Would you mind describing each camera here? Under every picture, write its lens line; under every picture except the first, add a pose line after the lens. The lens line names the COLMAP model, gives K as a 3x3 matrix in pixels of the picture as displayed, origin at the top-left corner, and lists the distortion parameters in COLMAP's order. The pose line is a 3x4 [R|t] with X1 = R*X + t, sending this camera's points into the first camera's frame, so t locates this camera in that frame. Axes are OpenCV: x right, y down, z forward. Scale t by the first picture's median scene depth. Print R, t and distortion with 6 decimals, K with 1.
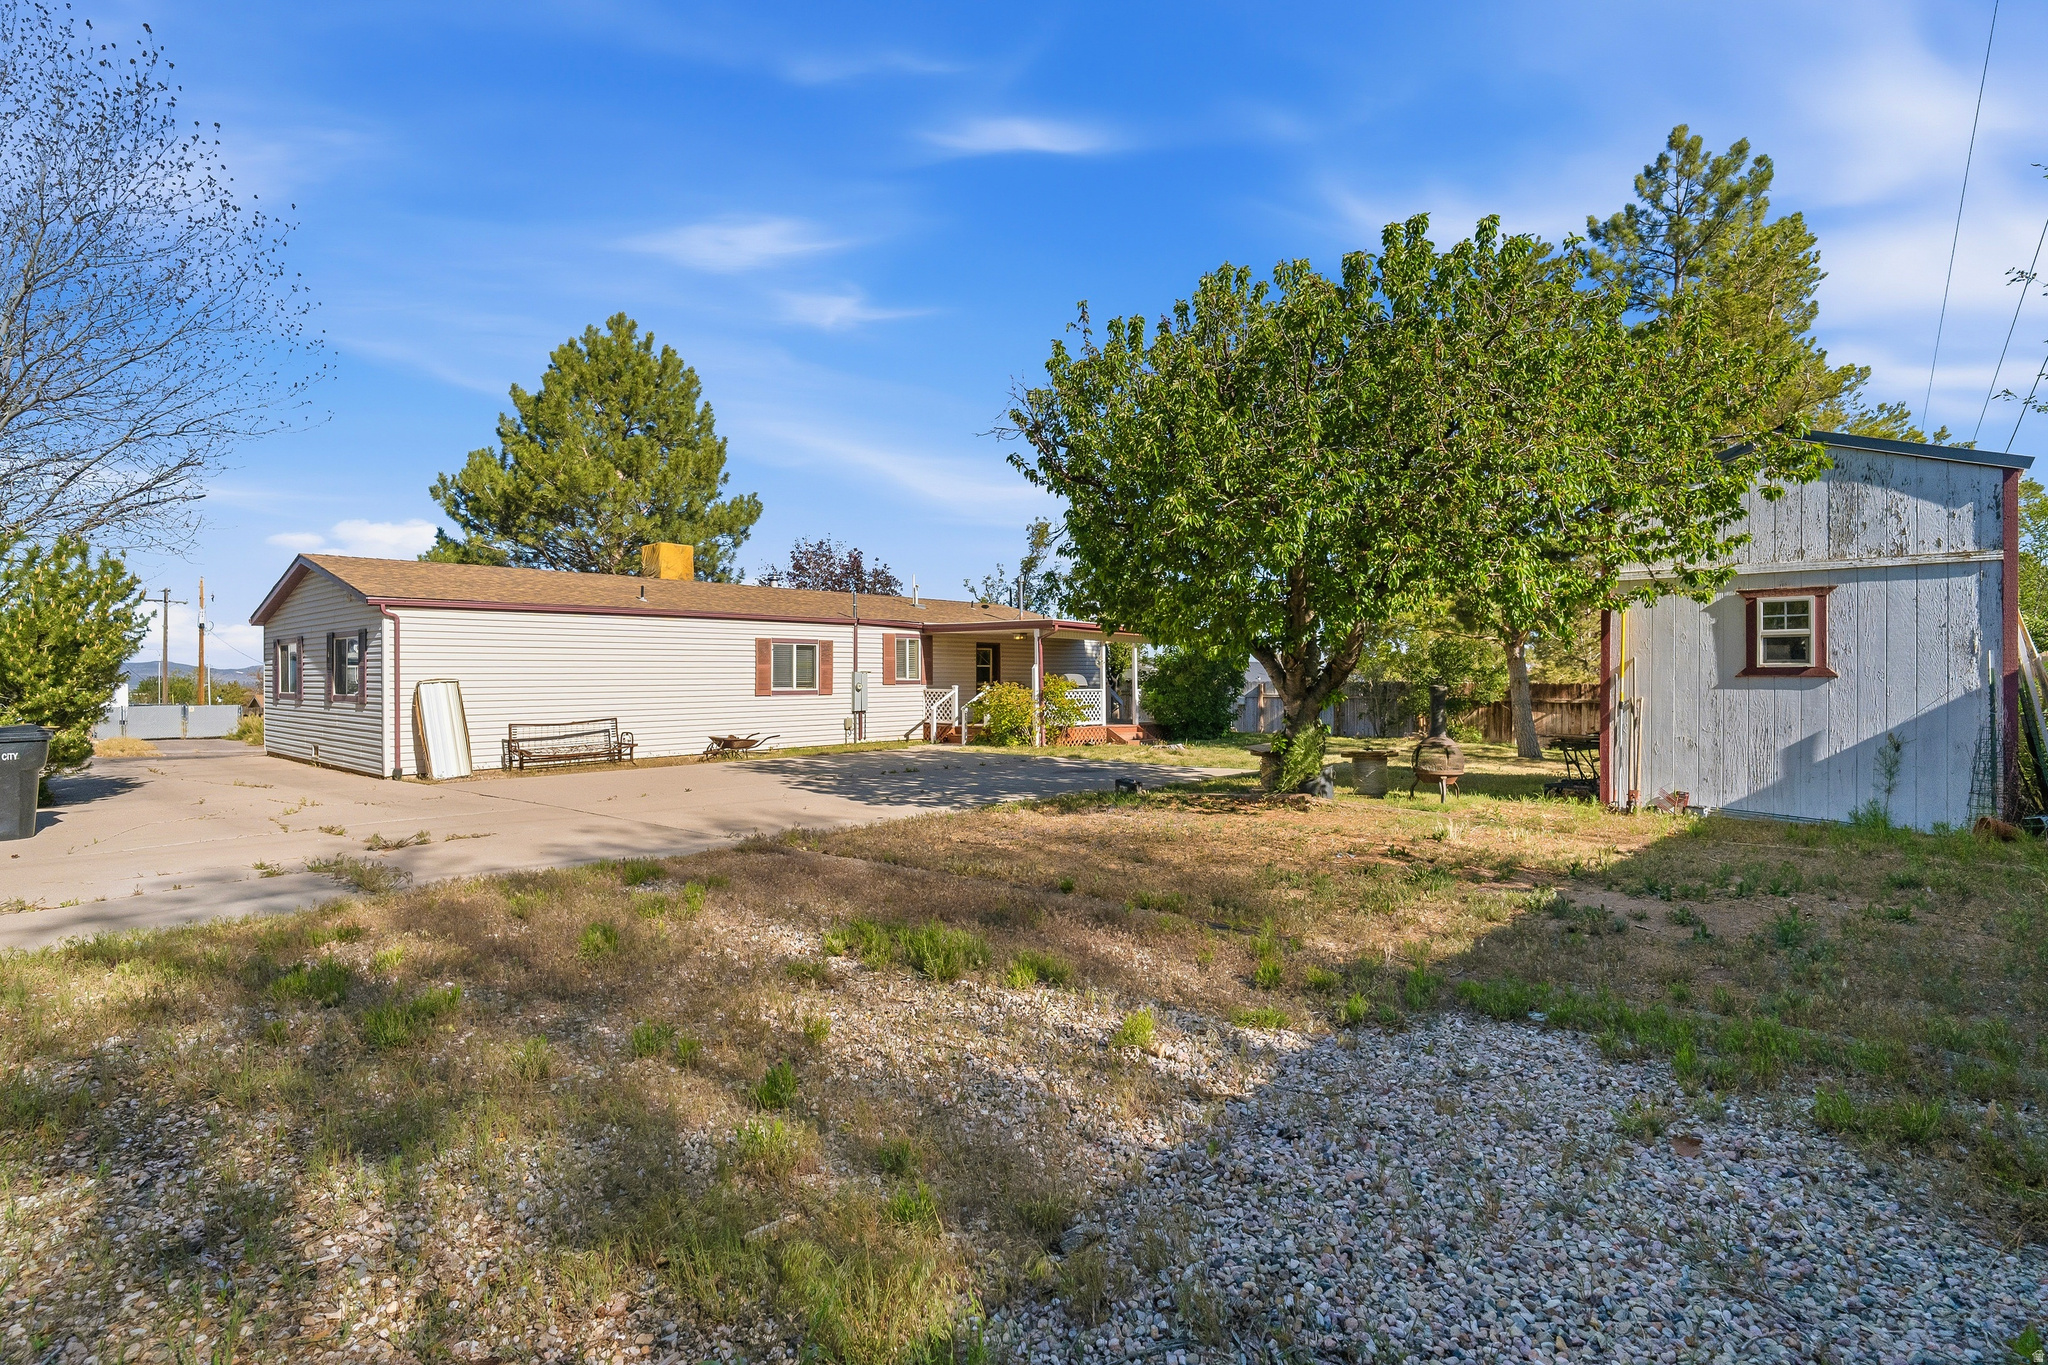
lens RADIAL K [[982.5, 0, 1024.0], [0, 982.5, 682.5], [0, 0, 1]] dist [0.000455, 0.000055]
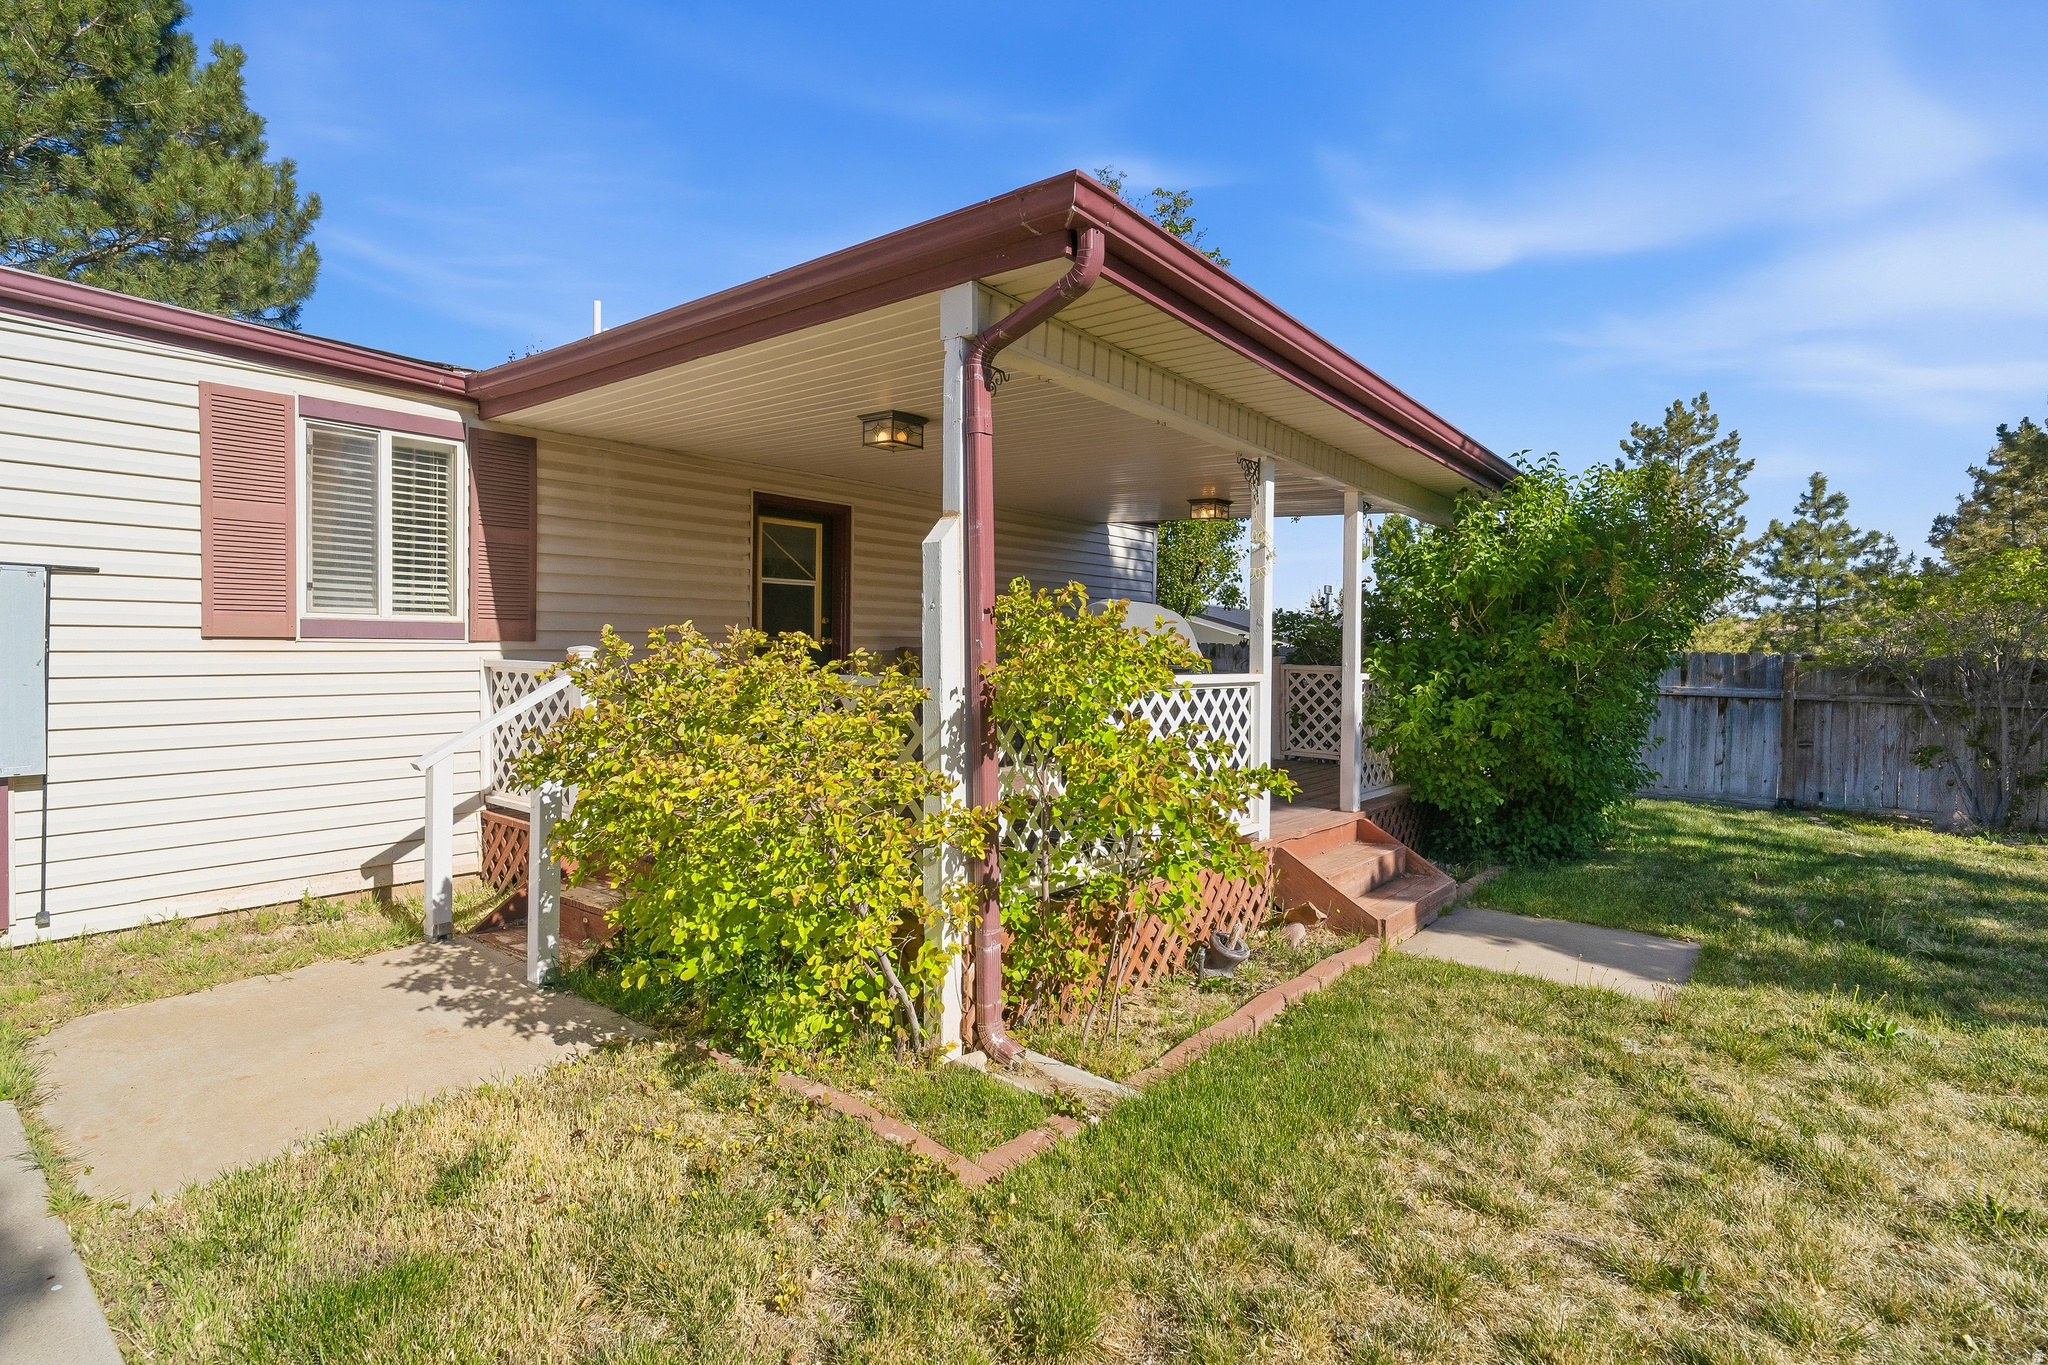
lens RADIAL K [[982.5, 0, 1024.0], [0, 982.5, 682.5], [0, 0, 1]] dist [0.000455, 0.000055]
pose [[0.998328, 0.012139, 0.056513, 0.014365], [-0.014470, 0.999053, 0.041030, 0.000614], [-0.055962, -0.041779, 0.997558, 0.771792]]
